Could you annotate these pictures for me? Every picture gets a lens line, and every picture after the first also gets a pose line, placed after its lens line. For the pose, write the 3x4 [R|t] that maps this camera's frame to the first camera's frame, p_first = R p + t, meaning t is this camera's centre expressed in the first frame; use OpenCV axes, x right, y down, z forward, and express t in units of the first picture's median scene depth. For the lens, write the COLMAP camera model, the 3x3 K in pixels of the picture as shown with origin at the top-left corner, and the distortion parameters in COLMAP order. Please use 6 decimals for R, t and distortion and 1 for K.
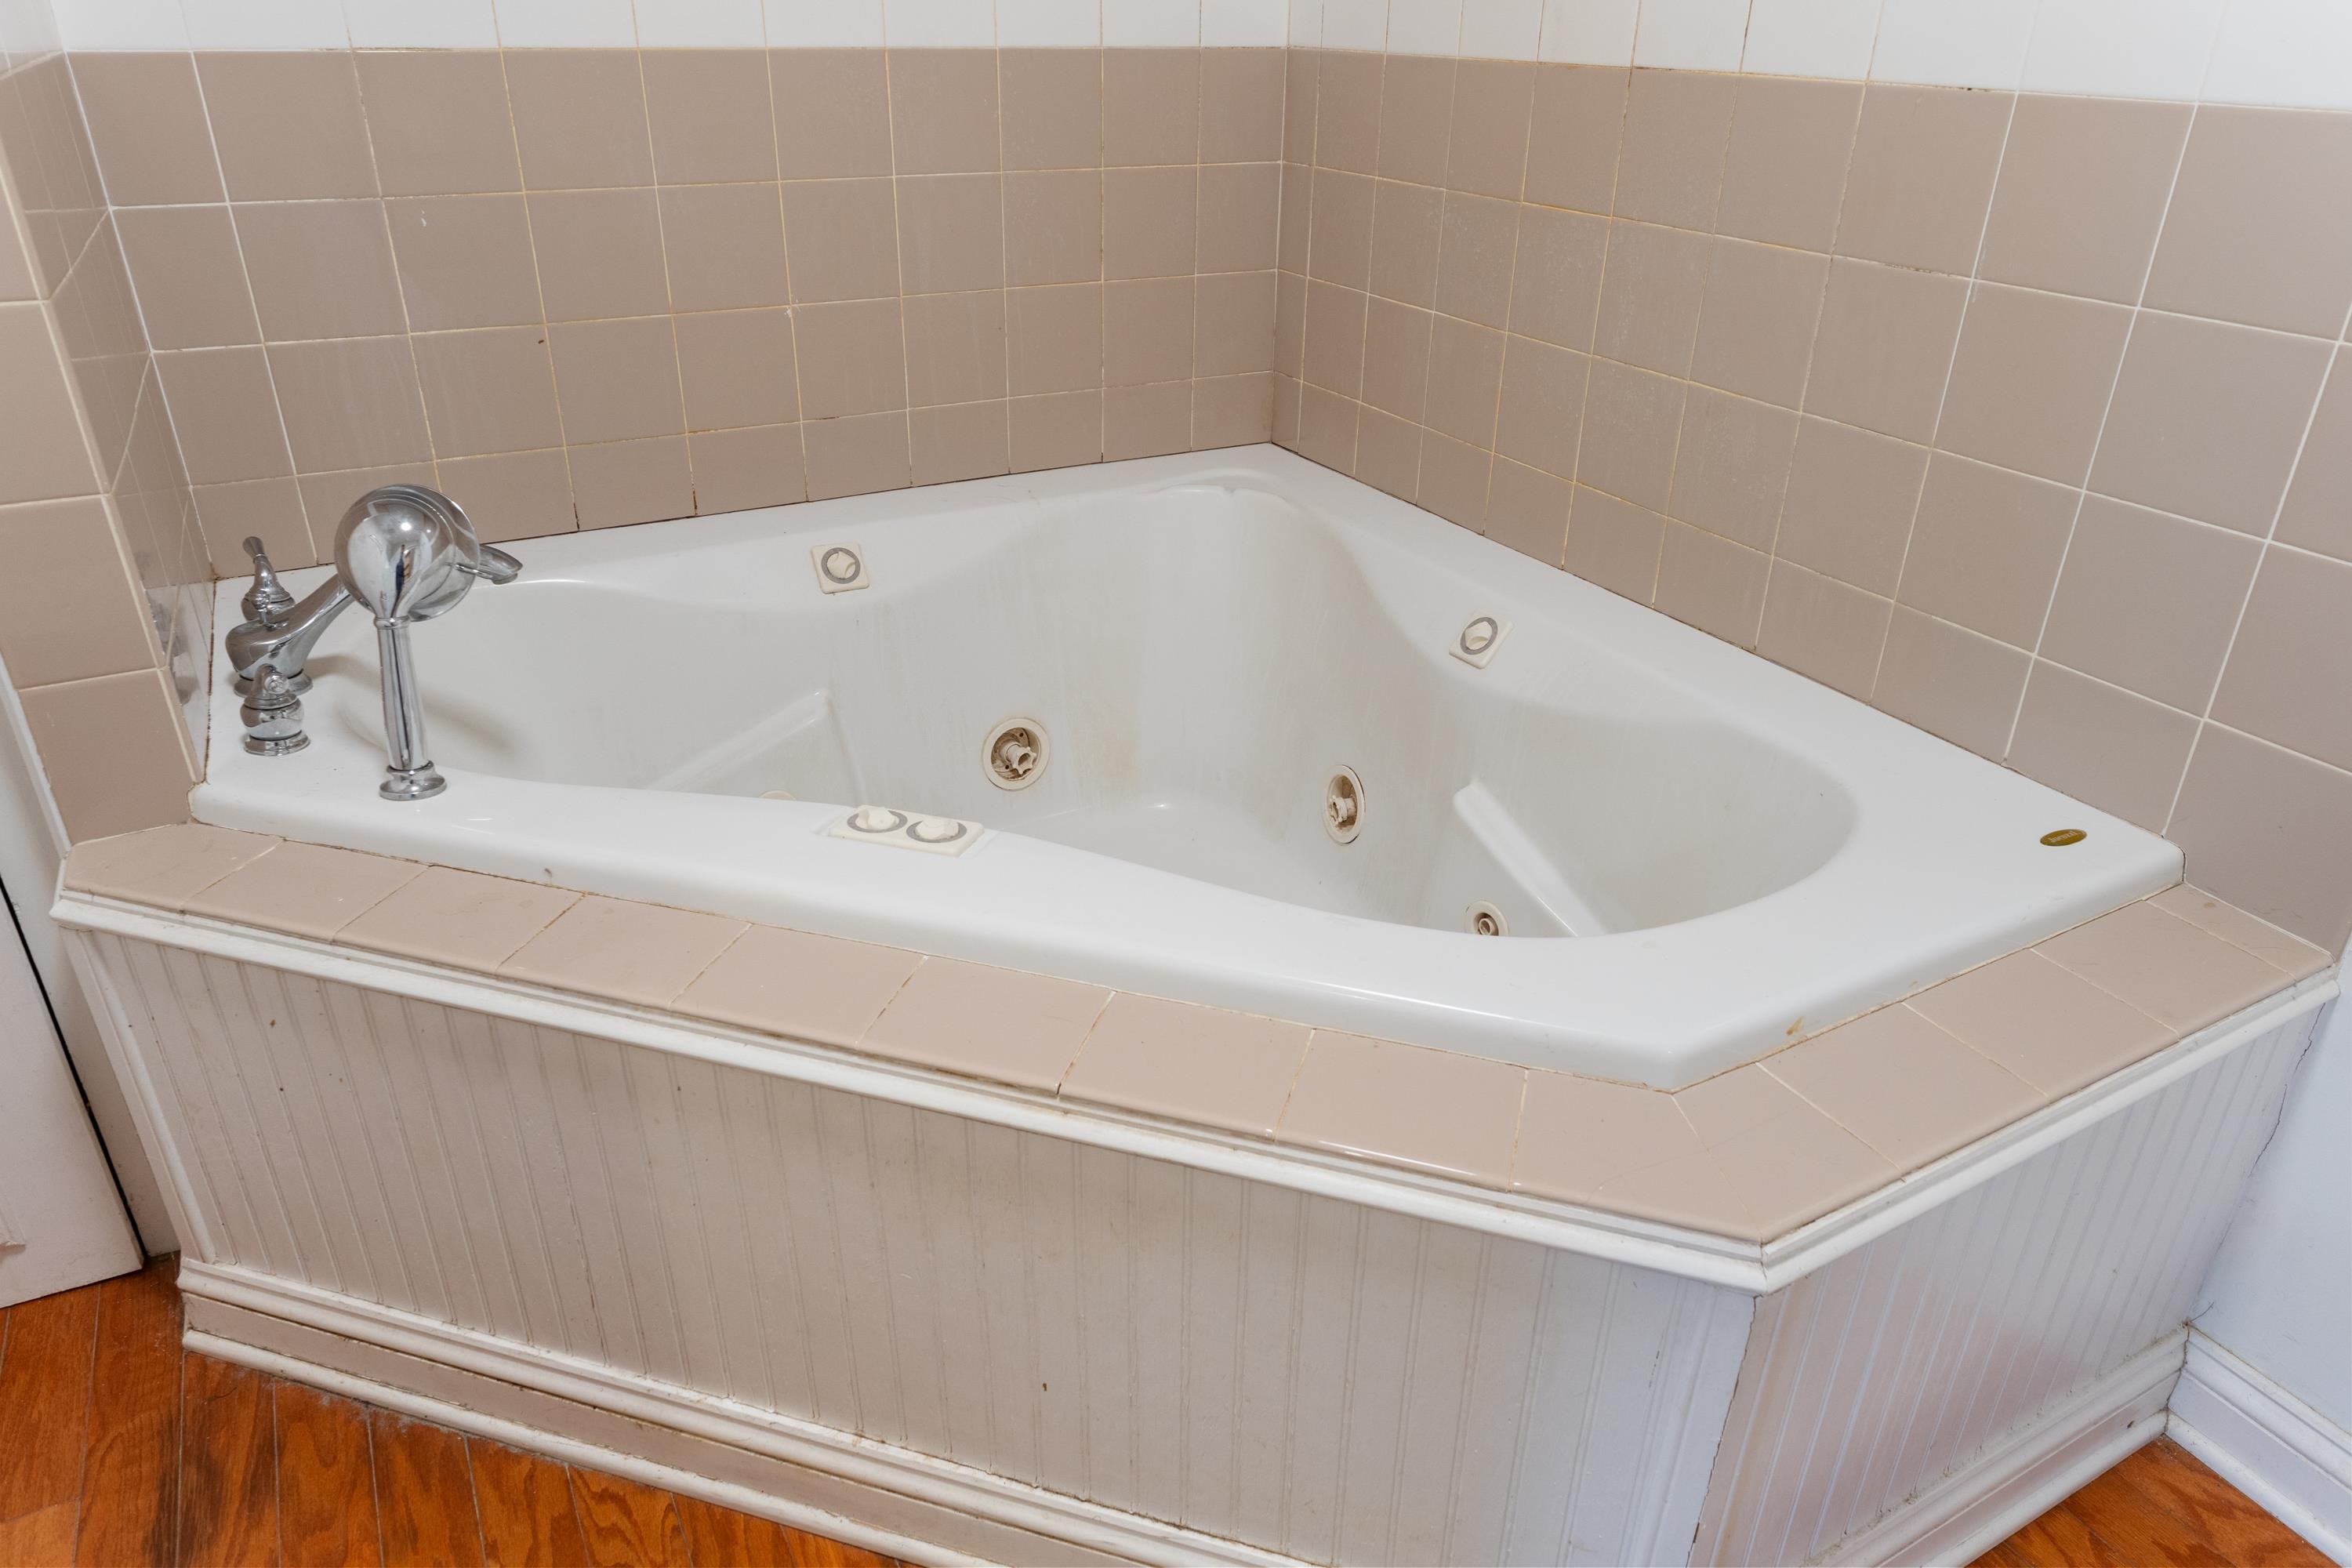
lens RADIAL K [[1533.9, 0, 1170.8], [0, 1533.9, 774.1], [0, 0, 1]] dist [-0.008305, 0.001874]
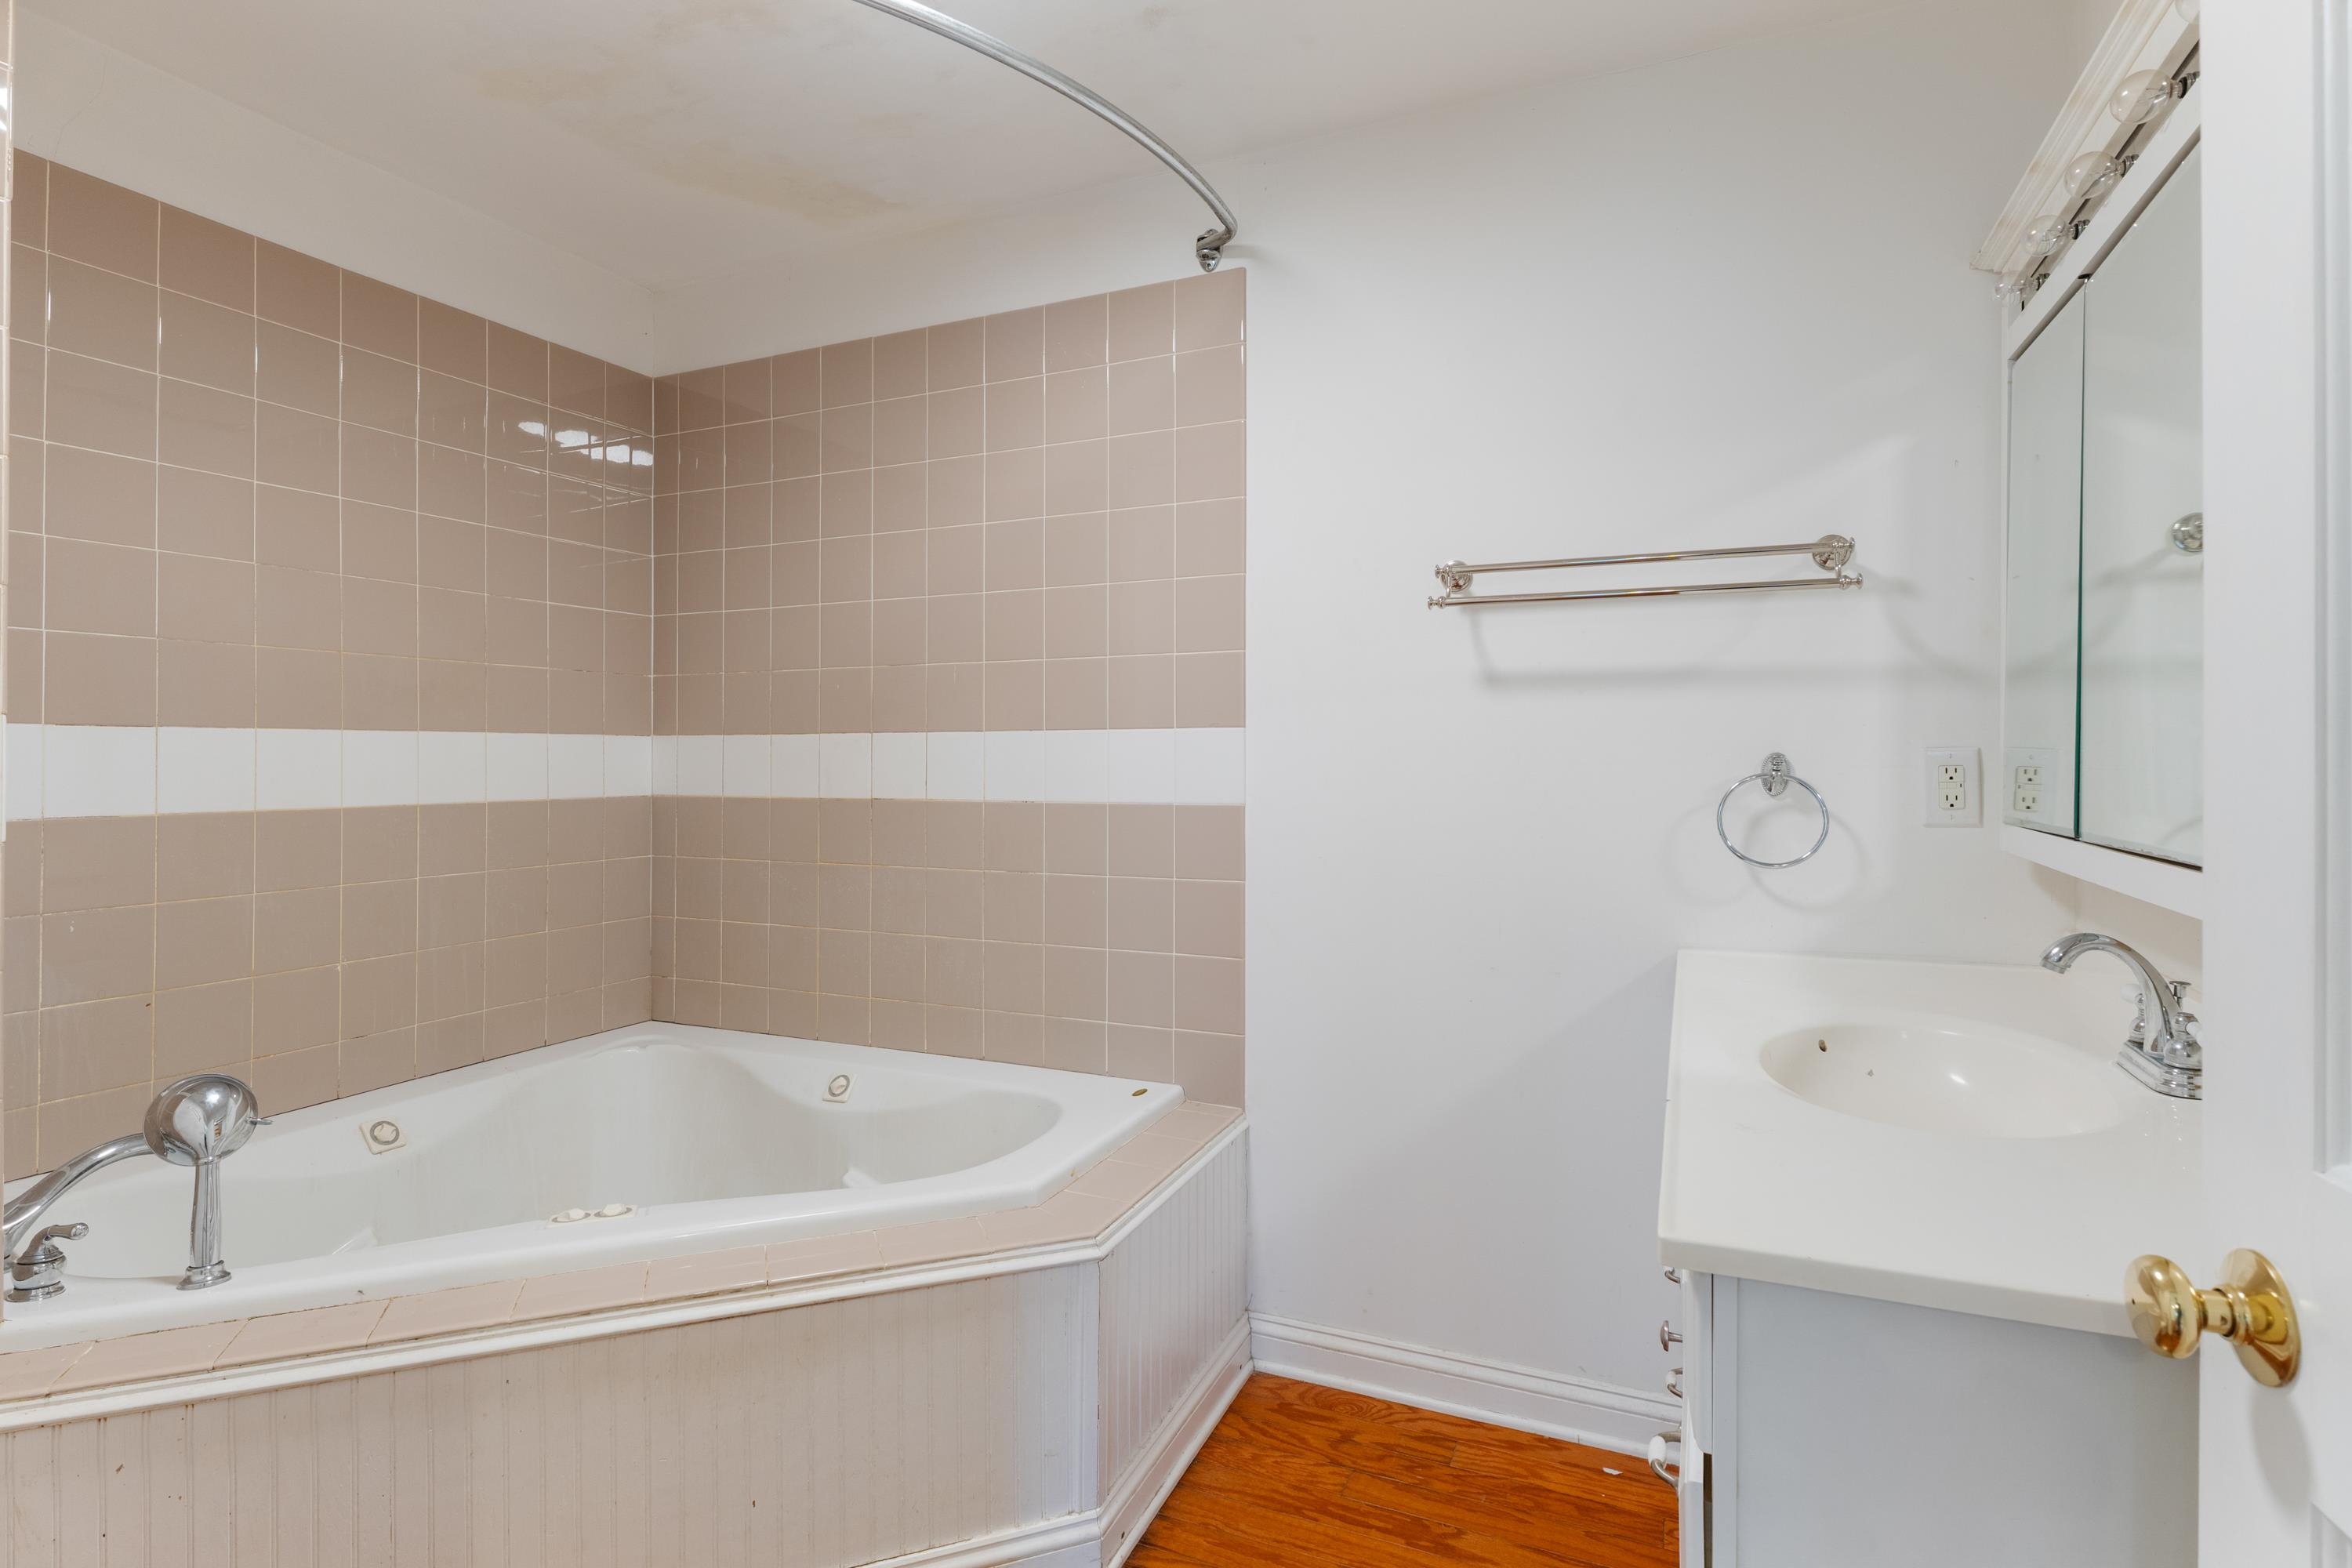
lens RADIAL K [[1168.8, 0, 1174.7], [0, 1168.8, 759.8], [0, 0, 1]] dist [-0.002712, -0.000695]
pose [[0.790425, -0.016516, 0.612336, -0.370777], [0.287513, 0.892687, -0.347055, 0.181723], [-0.540892, 0.450375, 0.710351, -0.422519]]
